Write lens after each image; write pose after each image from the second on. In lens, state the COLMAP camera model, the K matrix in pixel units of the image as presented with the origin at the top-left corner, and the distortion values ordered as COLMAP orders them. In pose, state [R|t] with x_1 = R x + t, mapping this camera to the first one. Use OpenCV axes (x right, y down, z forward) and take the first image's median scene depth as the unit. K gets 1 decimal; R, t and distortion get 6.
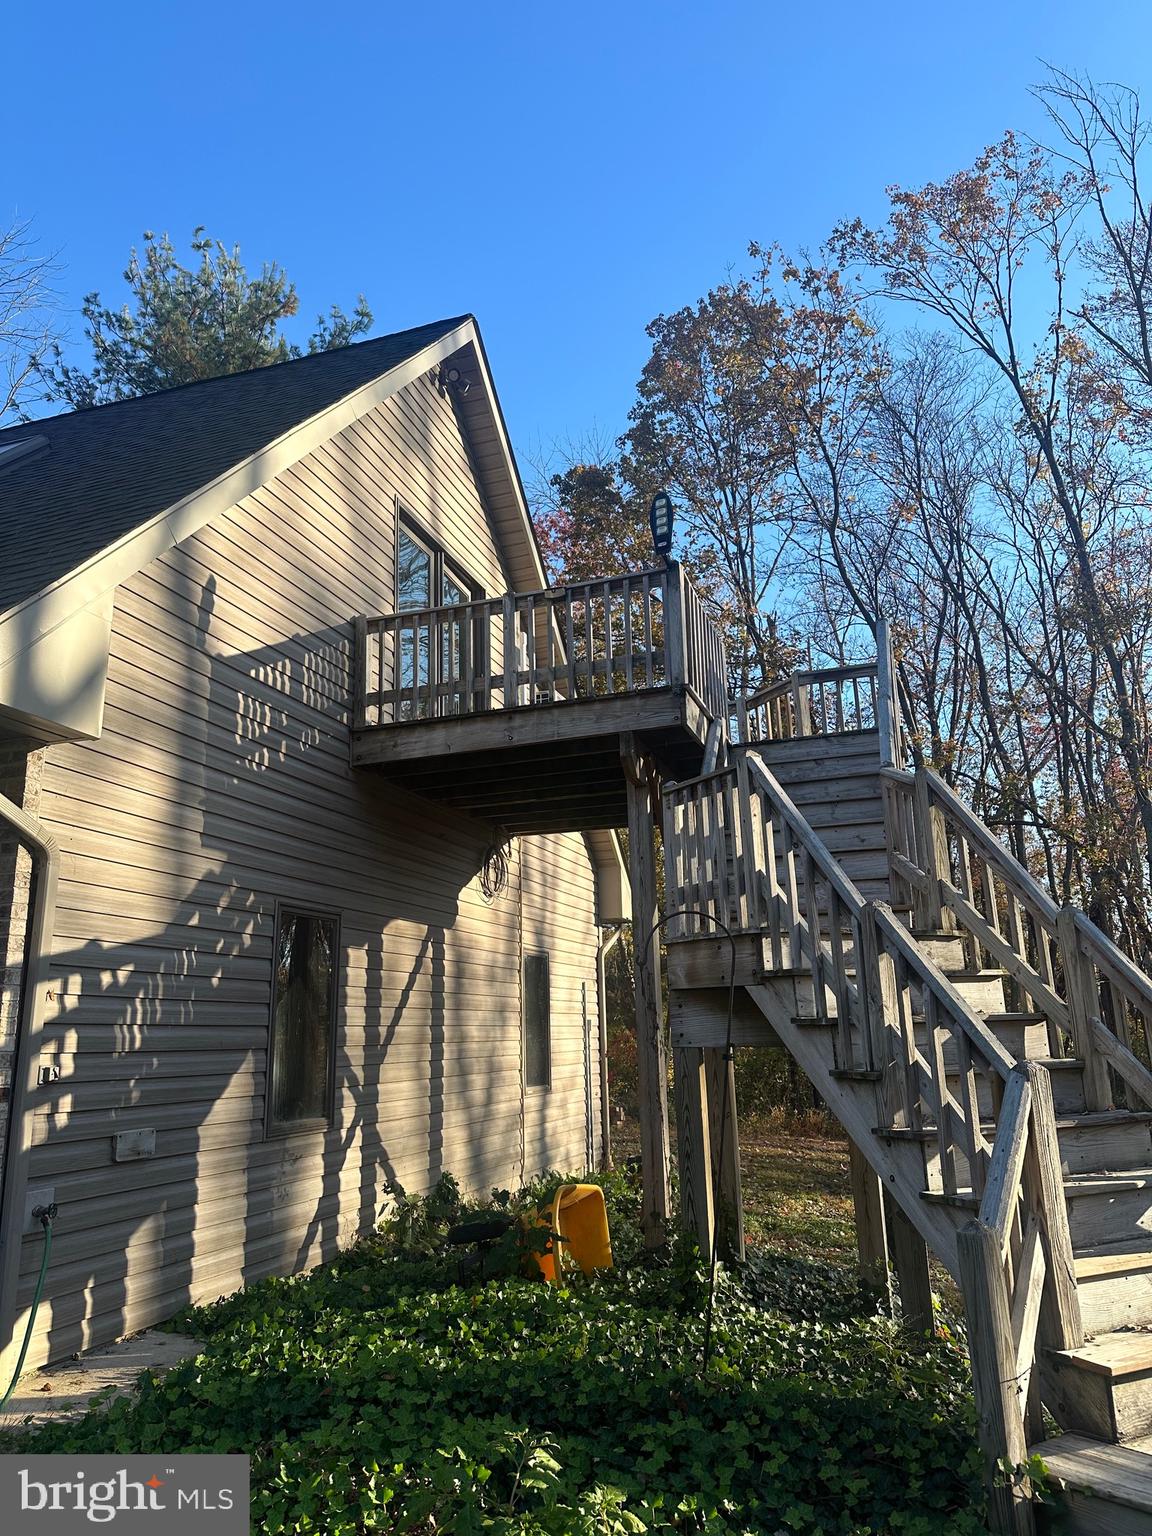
lens RADIAL K [[1025.3, 0, 576.0], [0, 1025.3, 768.0], [0, 0, 1]] dist [-0.004385, -0.036232]
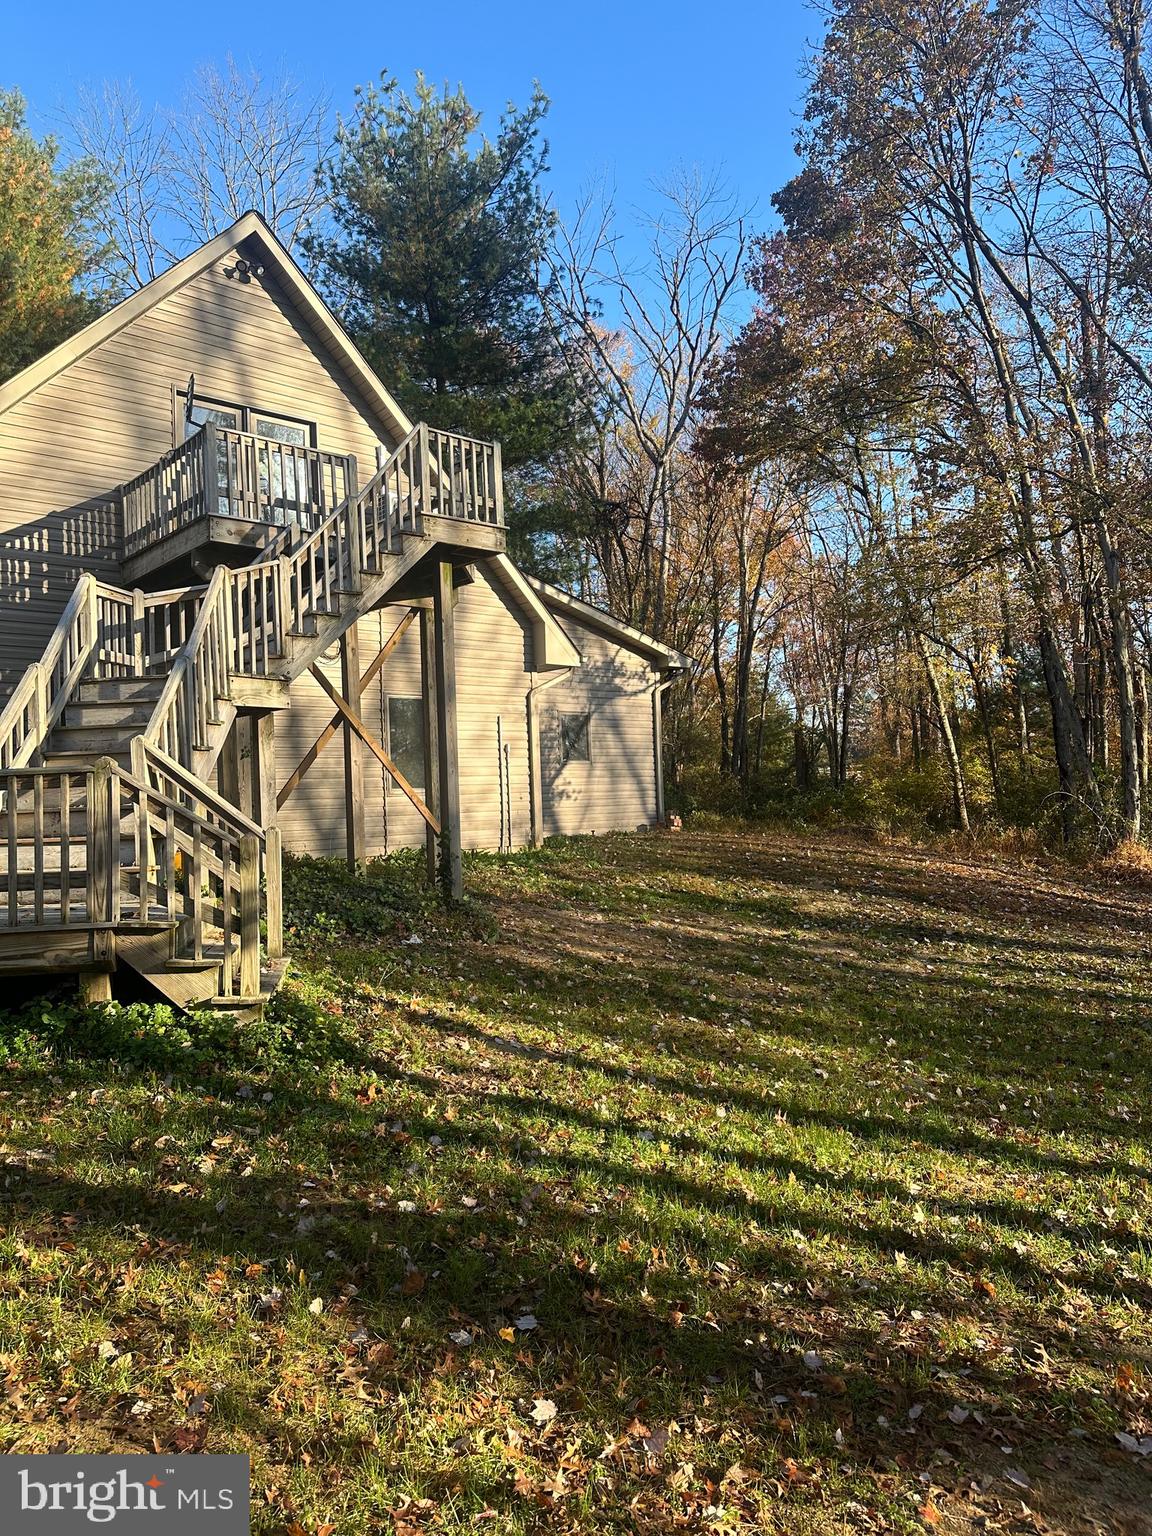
lens RADIAL K [[1025.3, 0, 576.0], [0, 1025.3, 768.0], [0, 0, 1]] dist [-0.004385, -0.036232]
pose [[0.866144, -0.013871, -0.499601, 1.270321], [0.131635, 0.970653, 0.201261, 0.048524], [0.482148, -0.240086, 0.842551, -0.055256]]
